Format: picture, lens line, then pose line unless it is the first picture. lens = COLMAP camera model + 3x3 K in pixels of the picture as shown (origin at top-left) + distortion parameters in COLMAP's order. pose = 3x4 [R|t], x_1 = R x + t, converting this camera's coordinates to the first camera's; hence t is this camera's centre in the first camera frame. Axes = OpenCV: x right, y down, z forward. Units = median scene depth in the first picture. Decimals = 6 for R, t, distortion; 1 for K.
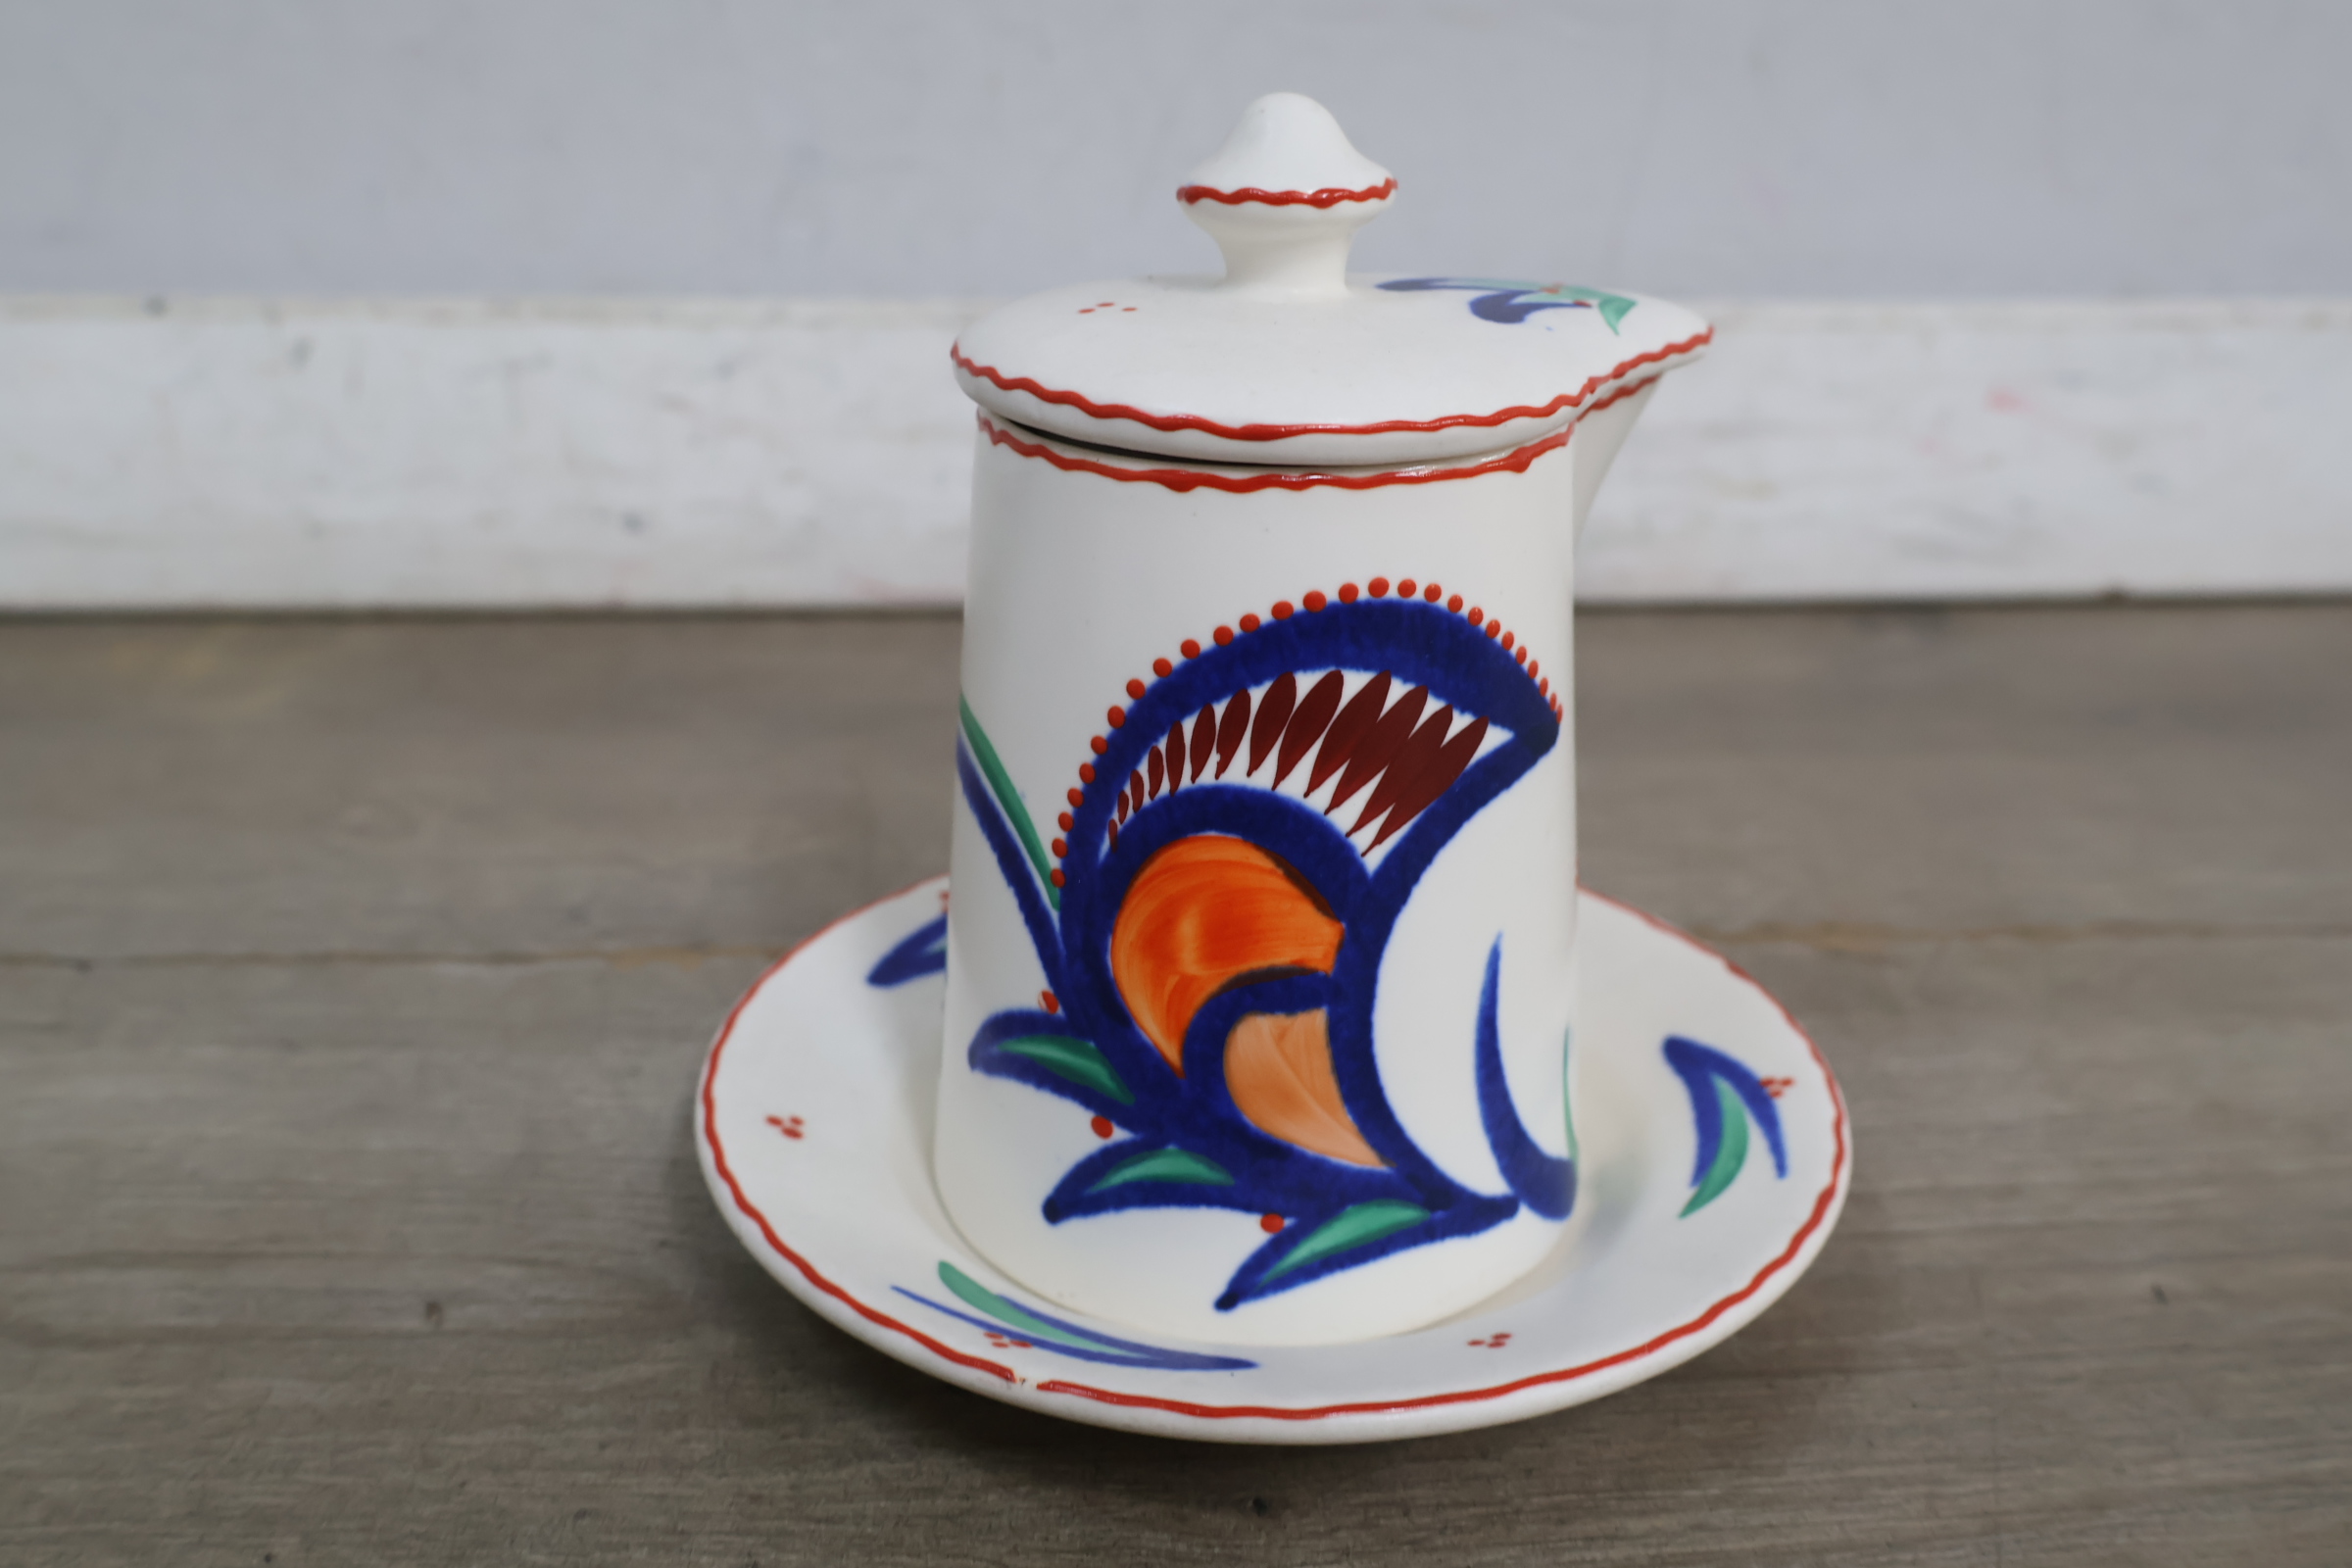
lens RADIAL K [[2365.6, 0, 1164.8], [0, 2365.6, 792.3], [0, 0, 1]] dist [-0.002629, 0.000000]
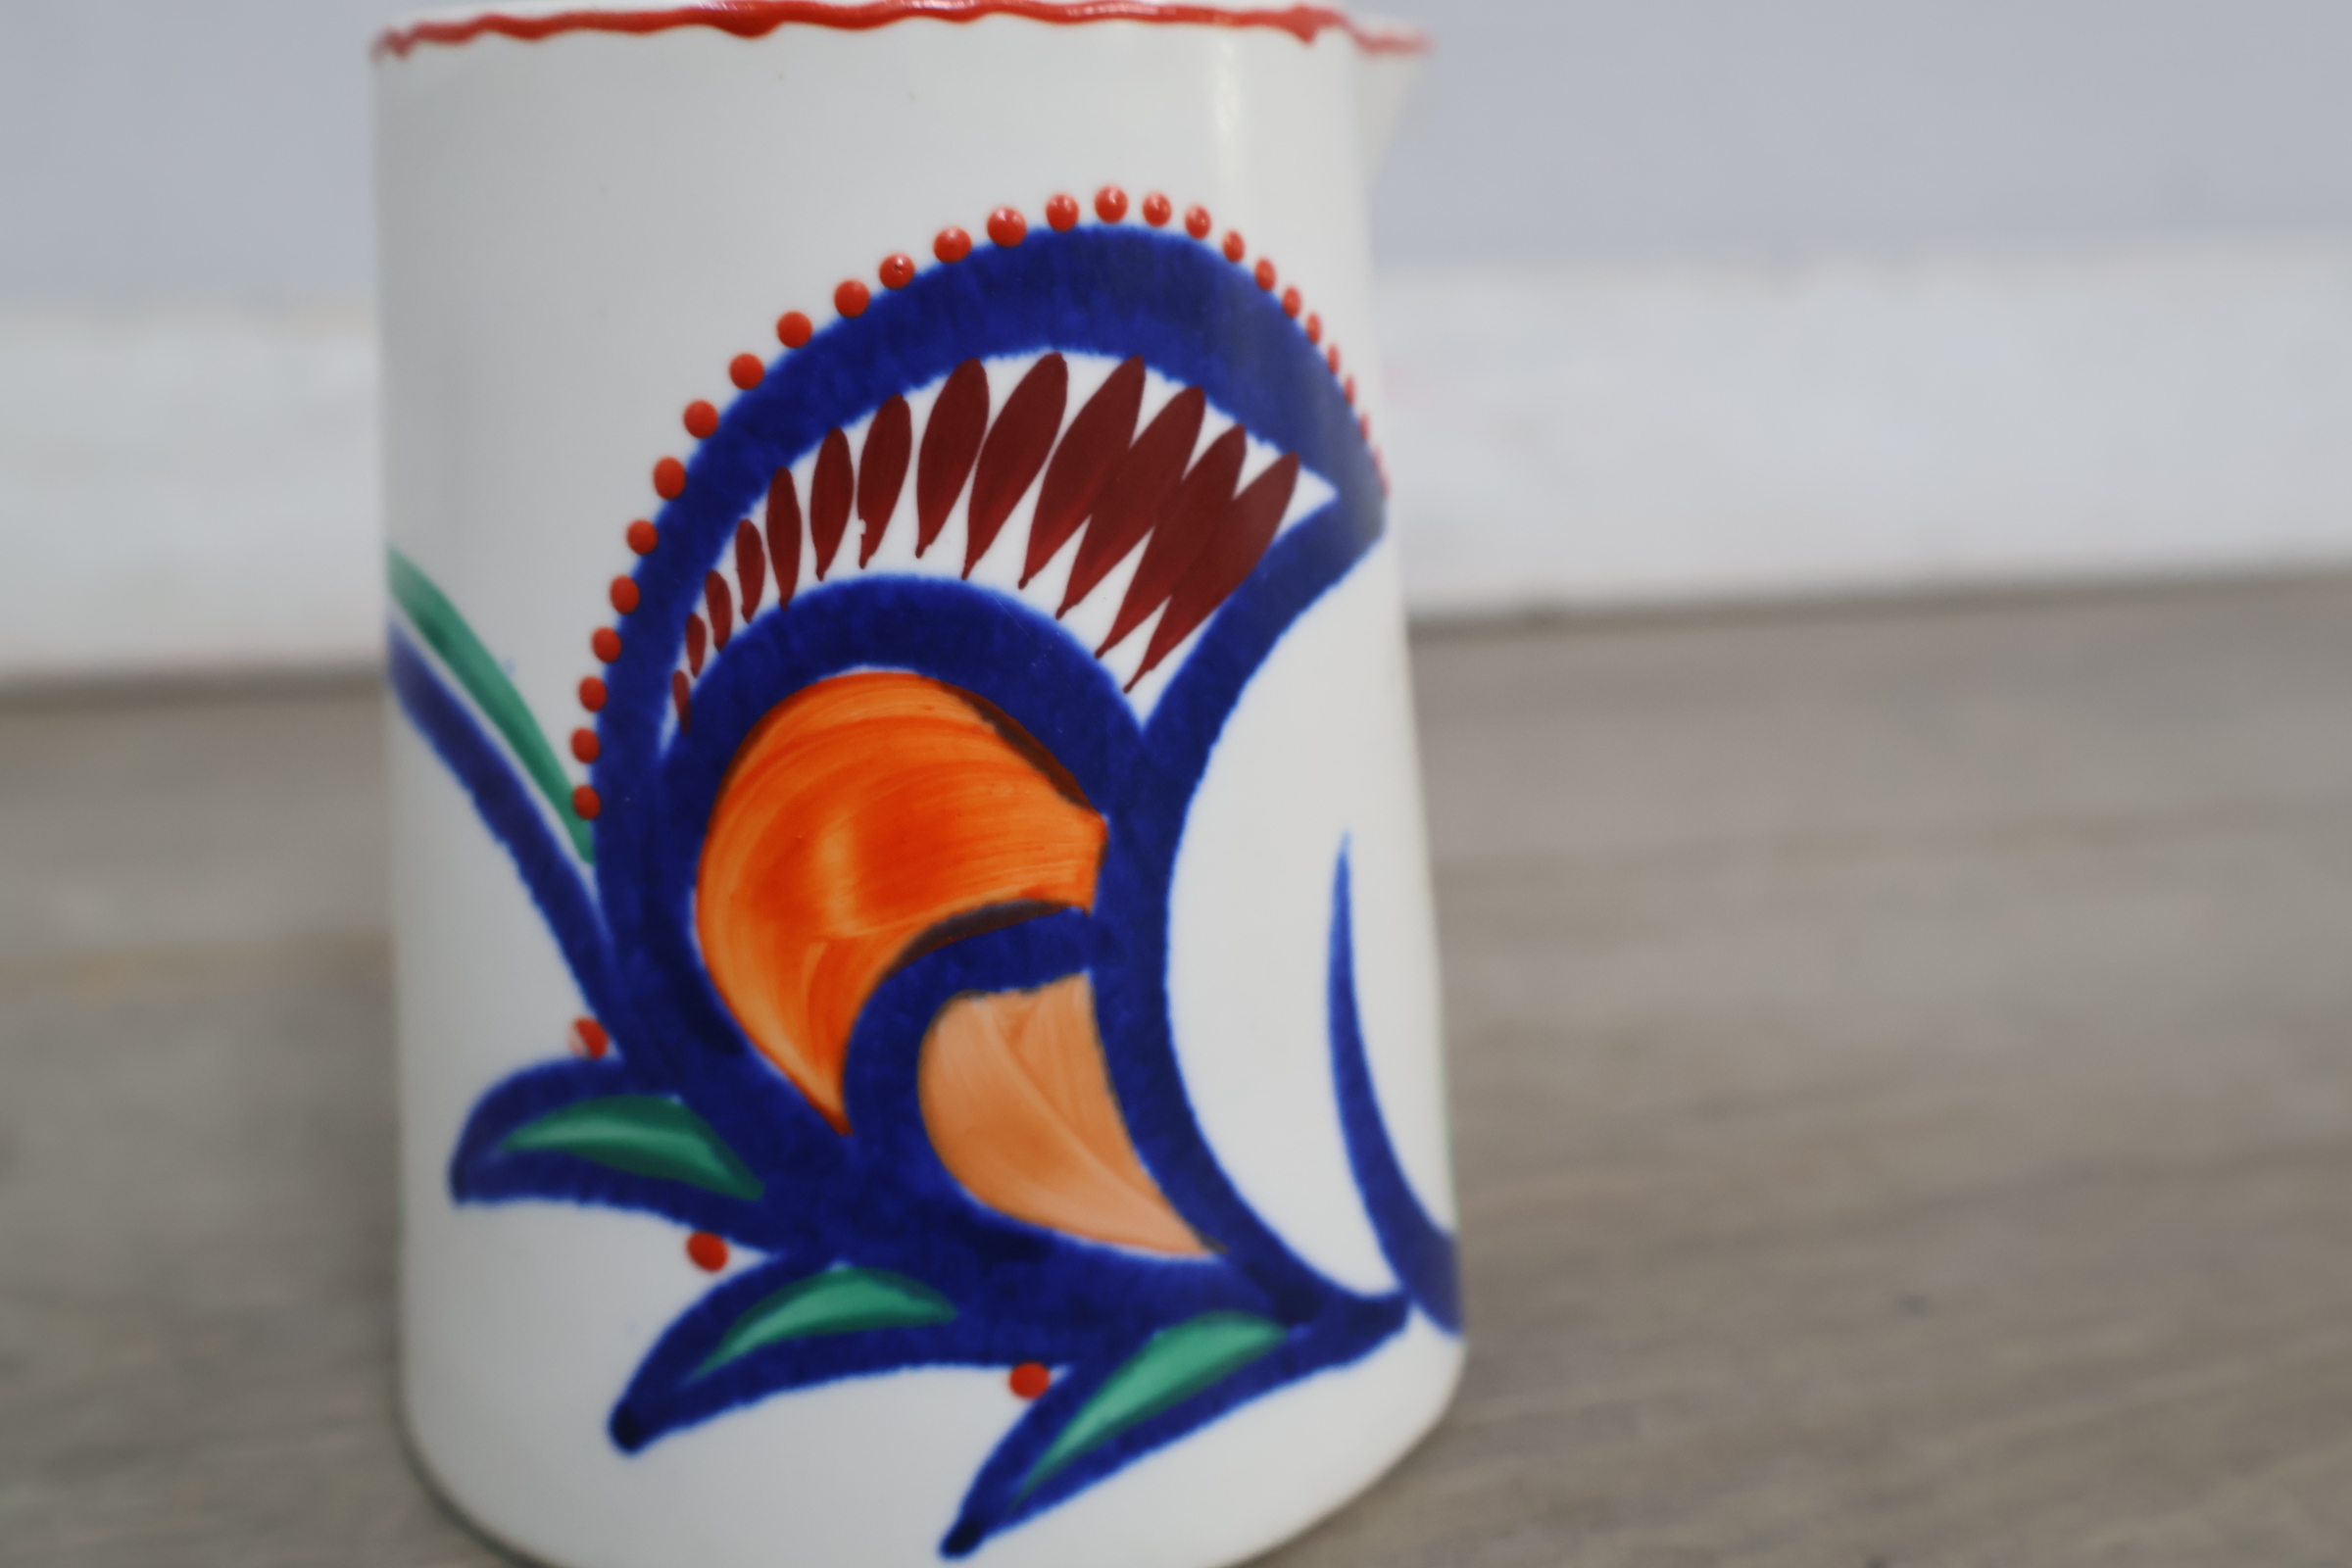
lens RADIAL K [[2365.6, 0, 1169.5], [0, 2365.6, 788.6], [0, 0, 1]] dist [-0.002629, 0.000000]
pose [[0.970628, -0.091402, 0.222545, -0.036175], [0.124034, 0.982725, -0.137356, 0.128853], [-0.206146, 0.160925, 0.965198, 0.437589]]
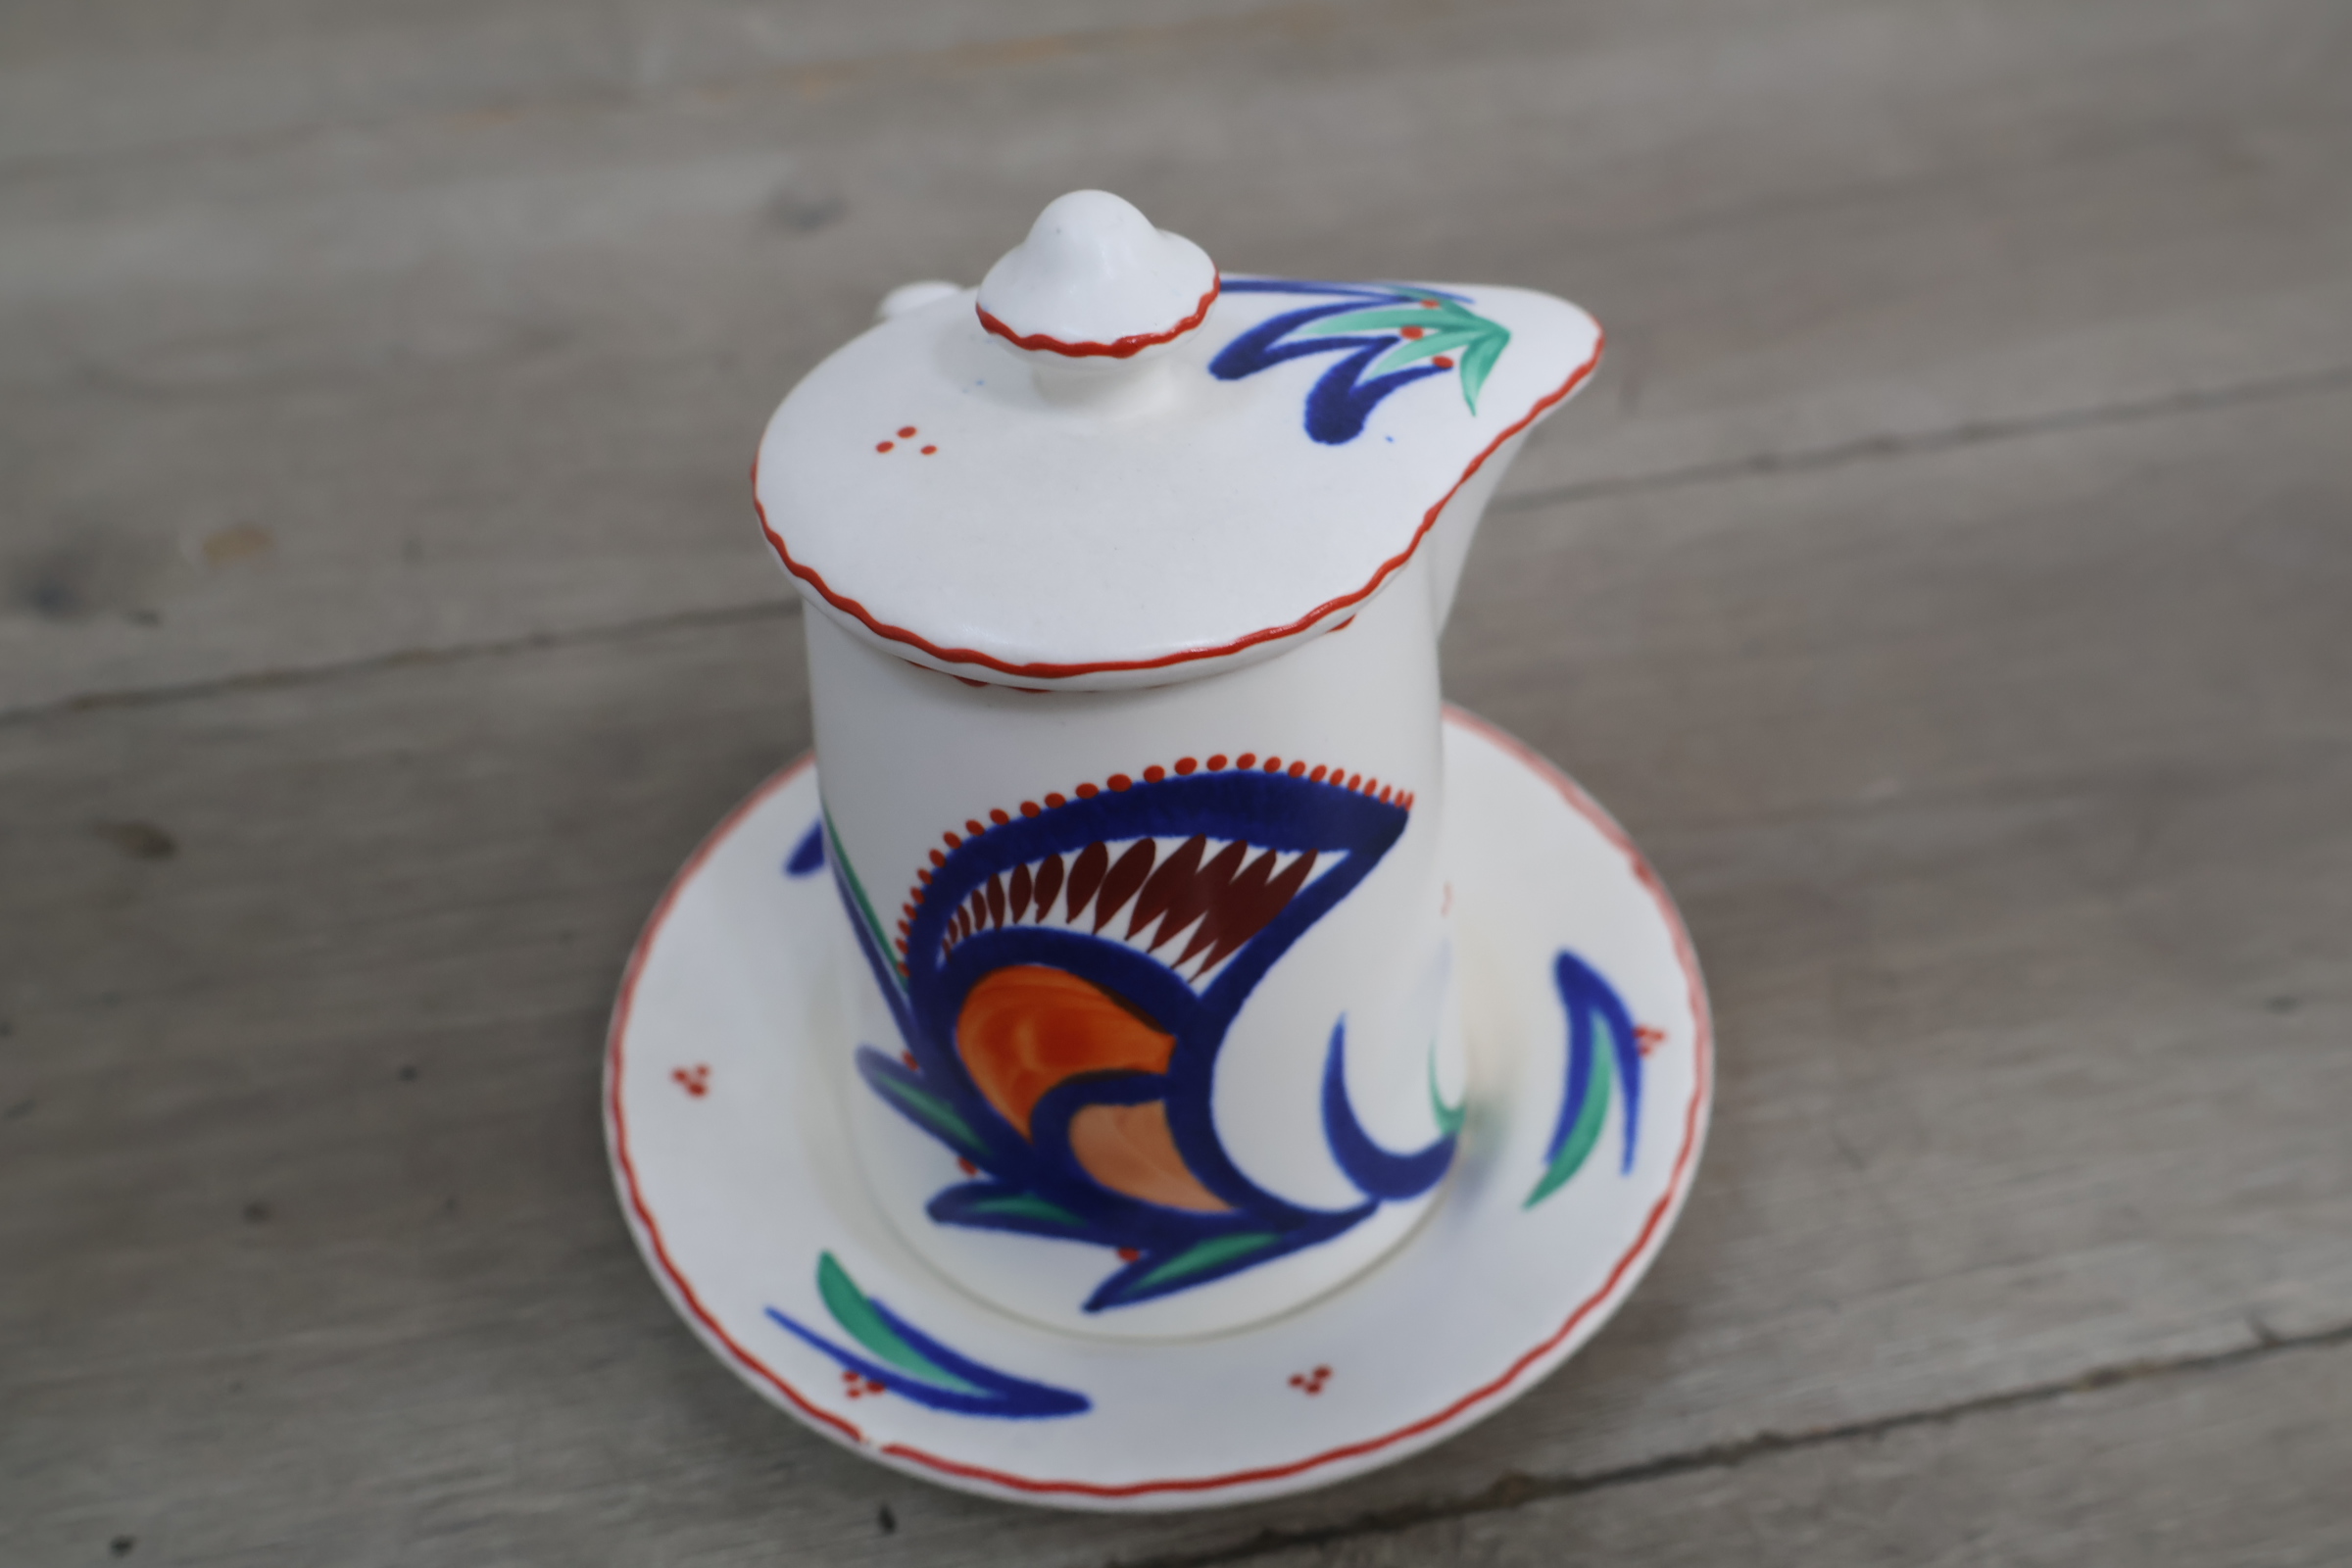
lens RADIAL K [[2365.6, 0, 1185.9], [0, 2365.6, 774.0], [0, 0, 1]] dist [-0.002629, 0.000000]
pose [[0.996645, 0.006675, -0.081577, 0.161427], [0.022062, 0.937871, 0.346281, -0.399414], [0.078820, -0.346919, 0.934577, 0.086961]]
